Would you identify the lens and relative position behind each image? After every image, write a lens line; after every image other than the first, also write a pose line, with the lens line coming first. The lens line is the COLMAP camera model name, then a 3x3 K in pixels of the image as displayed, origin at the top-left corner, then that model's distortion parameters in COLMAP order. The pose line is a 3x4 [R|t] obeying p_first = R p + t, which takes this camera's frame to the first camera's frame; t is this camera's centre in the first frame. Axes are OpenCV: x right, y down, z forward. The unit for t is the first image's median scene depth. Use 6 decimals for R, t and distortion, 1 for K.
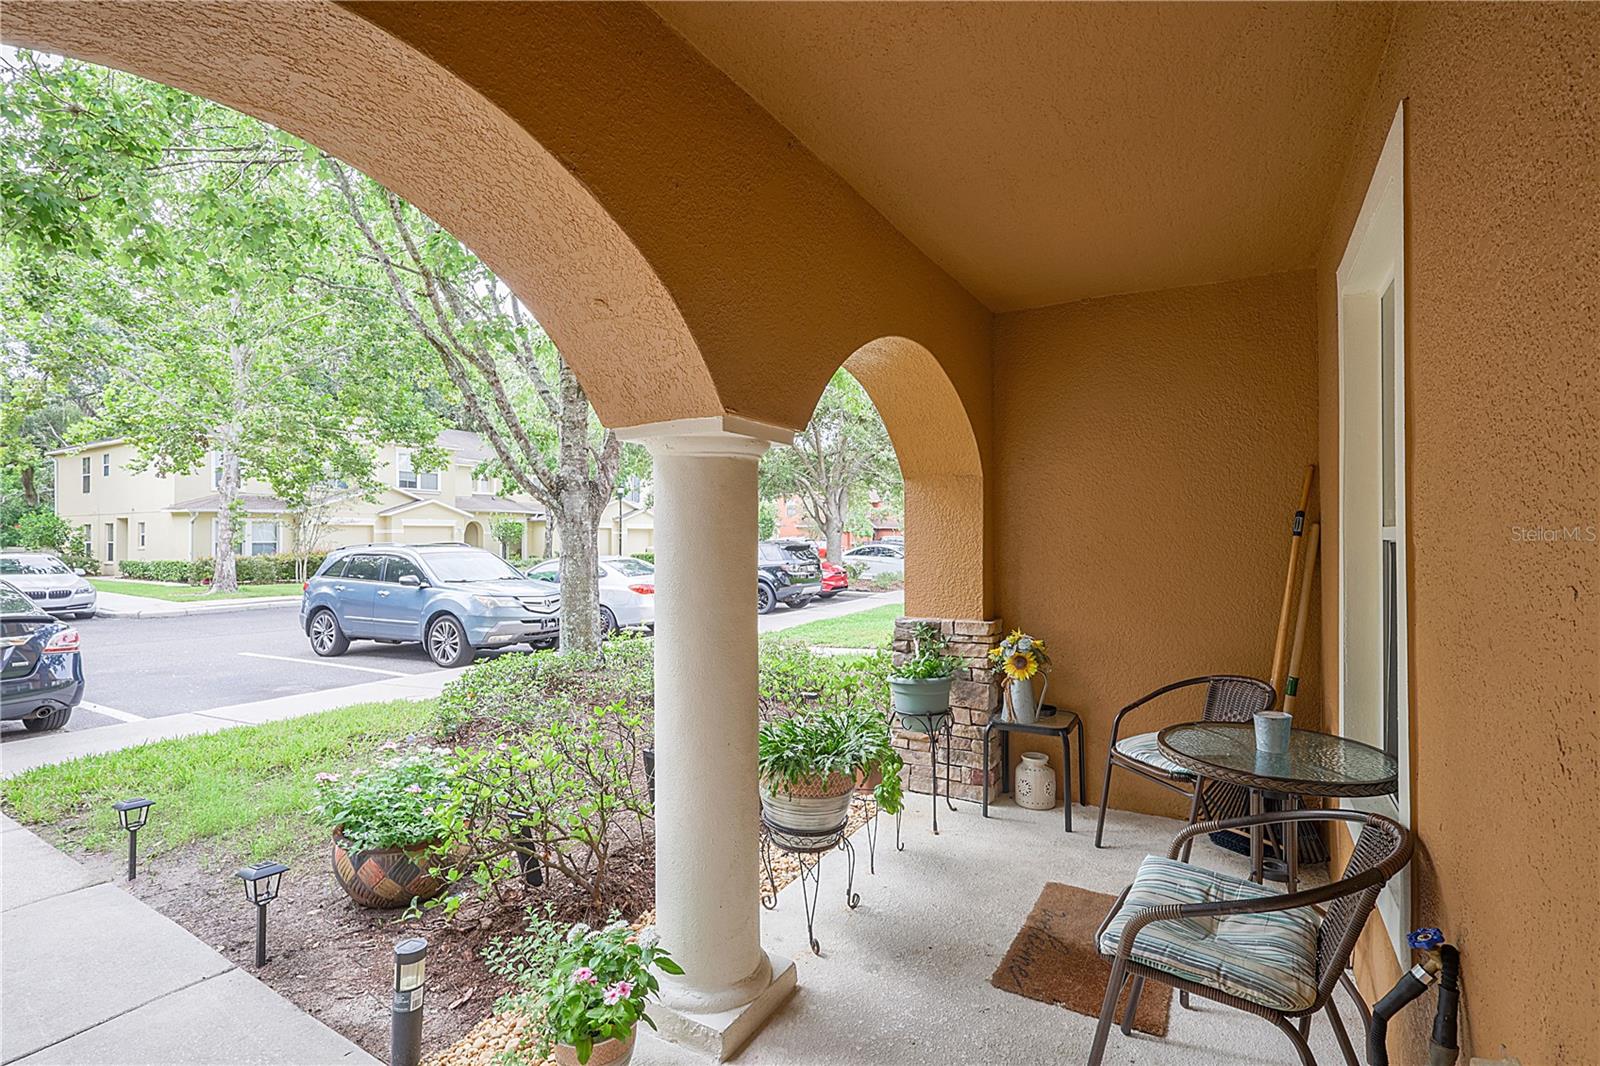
lens RADIAL K [[741.0, 0, 792.9], [0, 741.0, 532.8], [0, 0, 1]] dist [-0.000030, -0.000716]
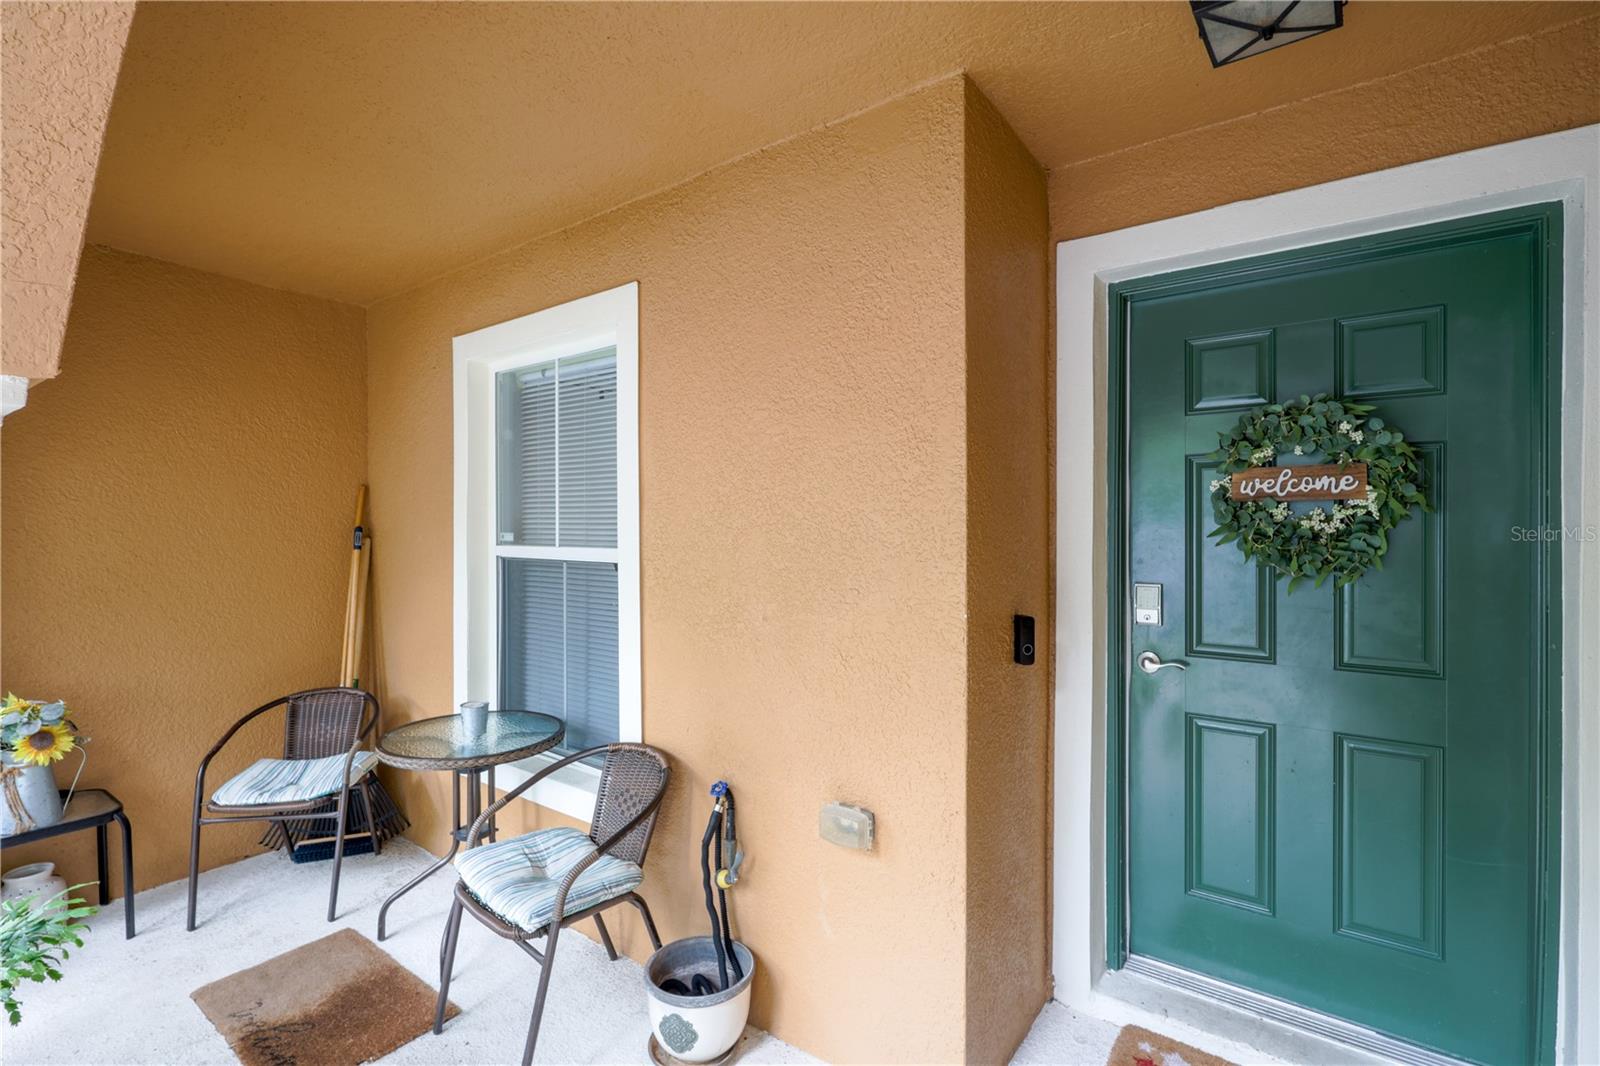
lens RADIAL K [[741.0, 0, 789.2], [0, 741.0, 527.3], [0, 0, 1]] dist [-0.000030, -0.000716]
pose [[0.098651, -0.007761, 0.995092, -0.356008], [-0.003361, 0.999961, 0.008132, -0.039875], [-0.995116, -0.004147, 0.098622, 0.252630]]
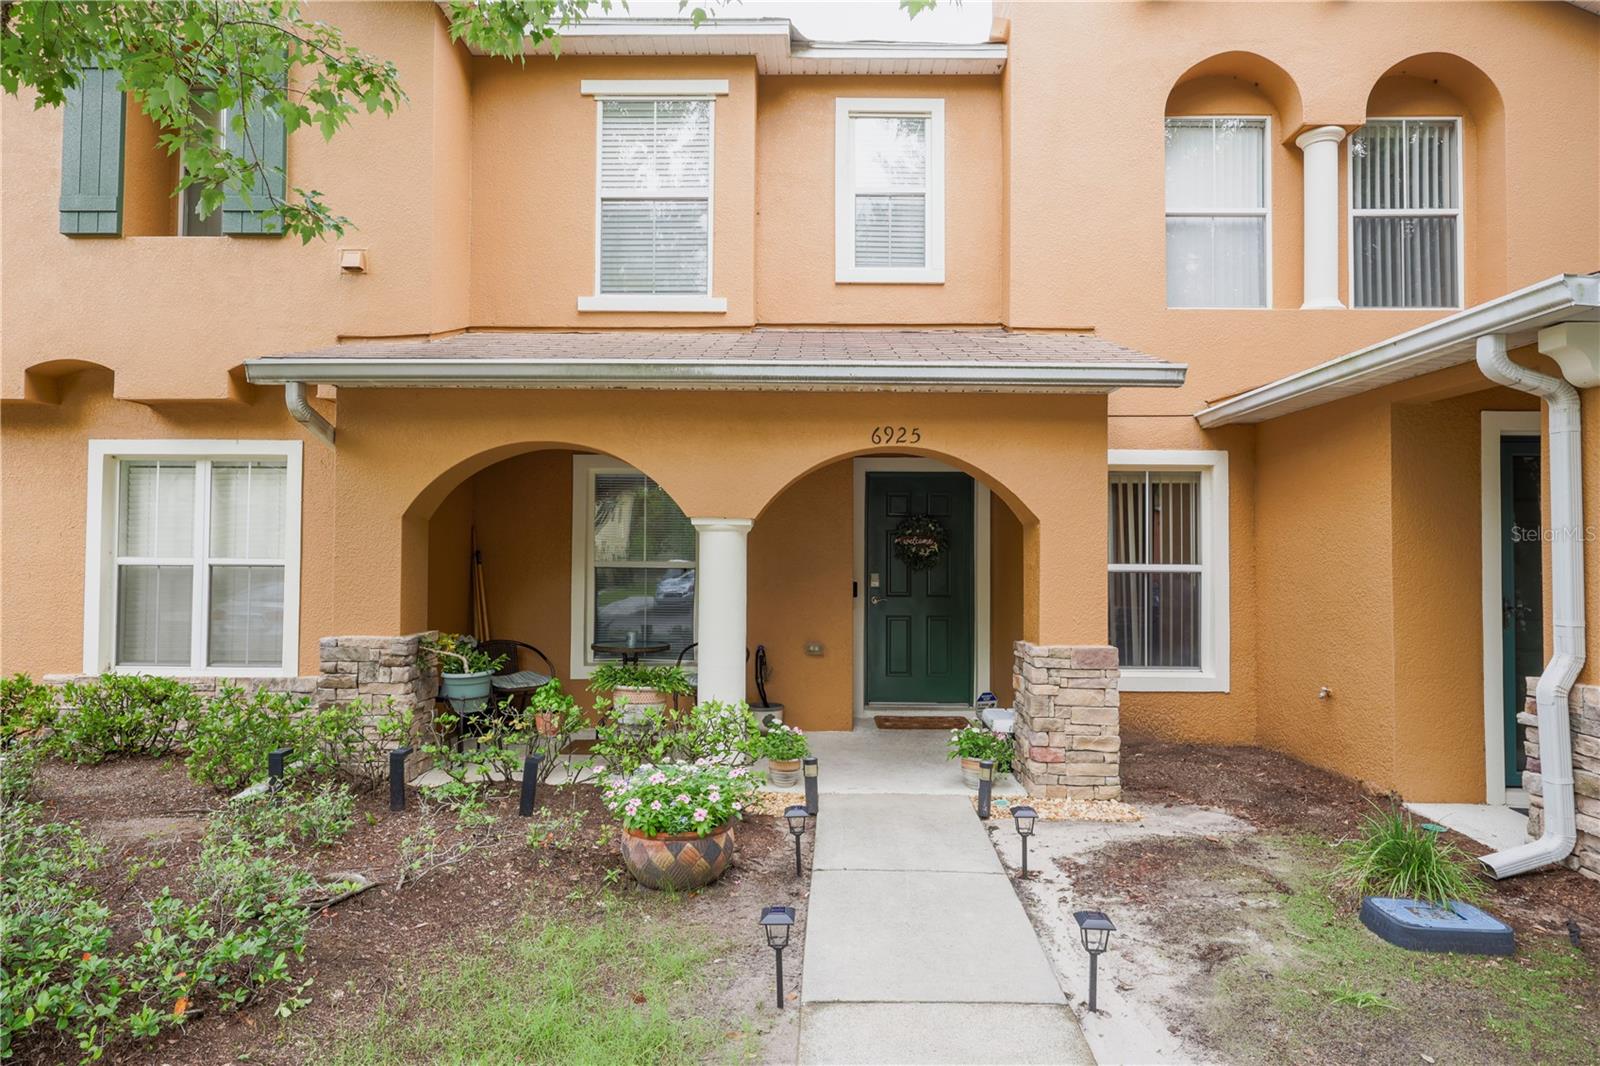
lens RADIAL K [[933.1, 0, 801.5], [0, 933.1, 531.0], [0, 0, 1]] dist [0.001816, -0.000562]
pose [[-0.505987, 0.015451, 0.862403, -1.787865], [-0.016373, 0.999487, -0.027513, -0.024598], [-0.862386, -0.028041, -0.505475, 1.497502]]
